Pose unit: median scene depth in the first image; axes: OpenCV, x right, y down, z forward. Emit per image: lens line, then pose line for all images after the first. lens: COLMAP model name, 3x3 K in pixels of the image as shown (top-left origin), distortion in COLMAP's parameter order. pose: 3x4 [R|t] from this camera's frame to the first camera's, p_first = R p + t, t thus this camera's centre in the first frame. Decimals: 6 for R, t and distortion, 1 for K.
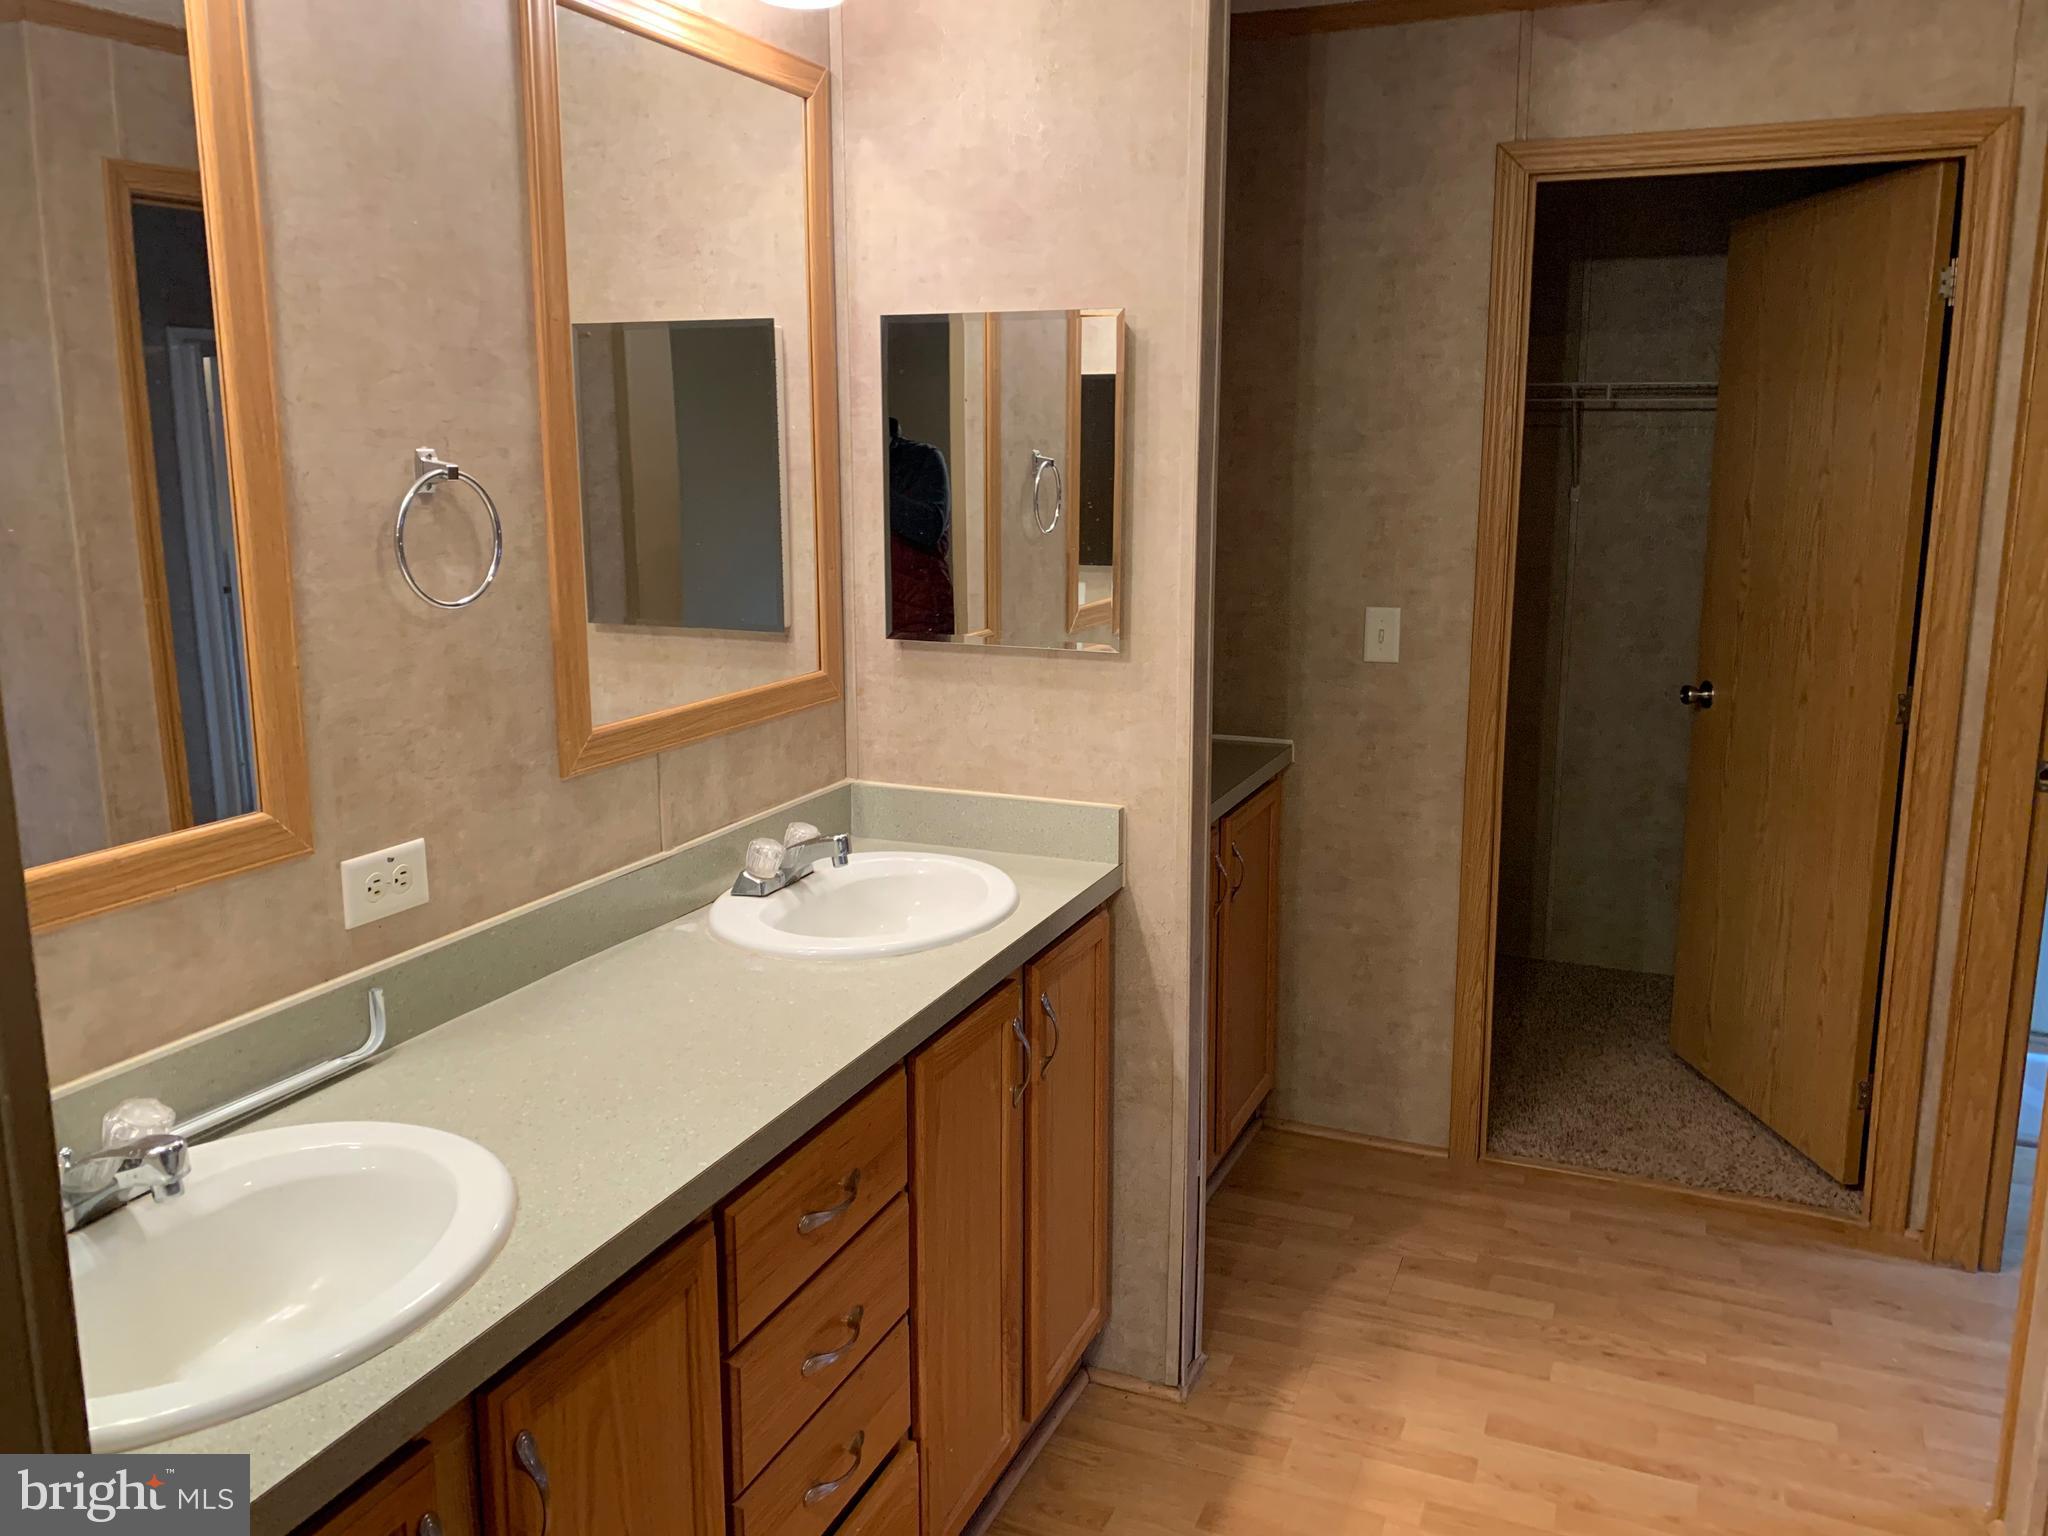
lens RADIAL K [[1566.0, 0, 1024.1], [0, 1566.0, 756.7], [0, 0, 1]] dist [0.010154, -0.003731]
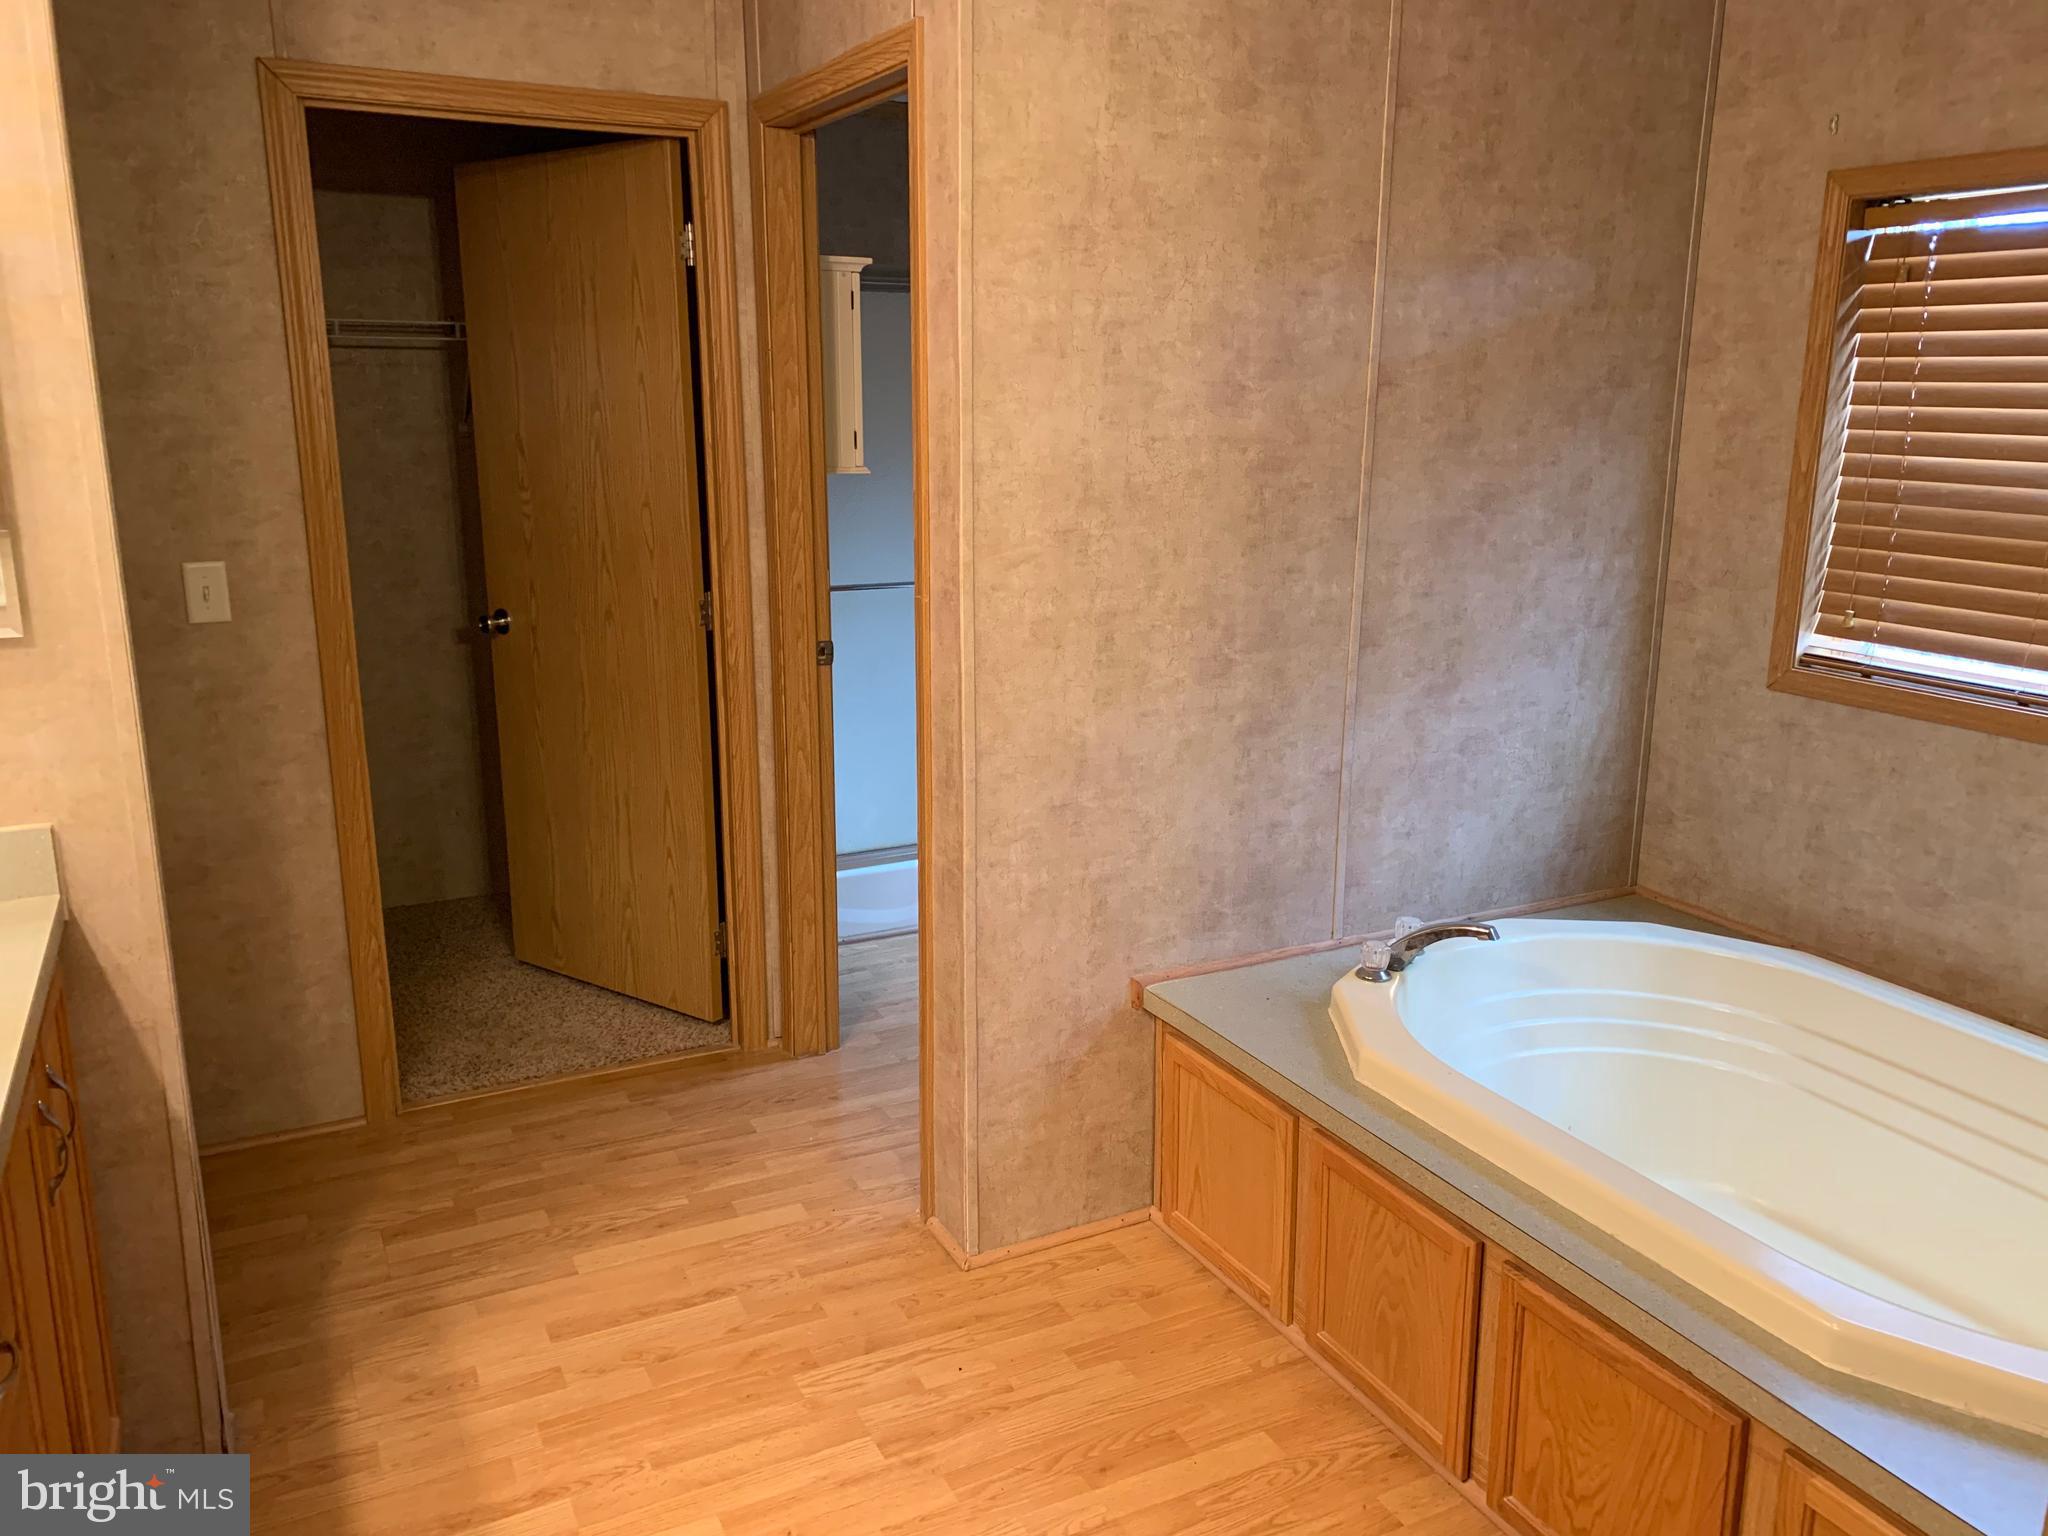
lens RADIAL K [[1564.3, 0, 1024.0], [0, 1564.3, 768.0], [0, 0, 1]] dist [-0.000133, -0.004324]
pose [[0.636698, -0.179158, 0.750012, -0.182999], [0.143318, 0.983182, 0.113192, -0.014122], [-0.757678, 0.035421, 0.651667, 0.060759]]
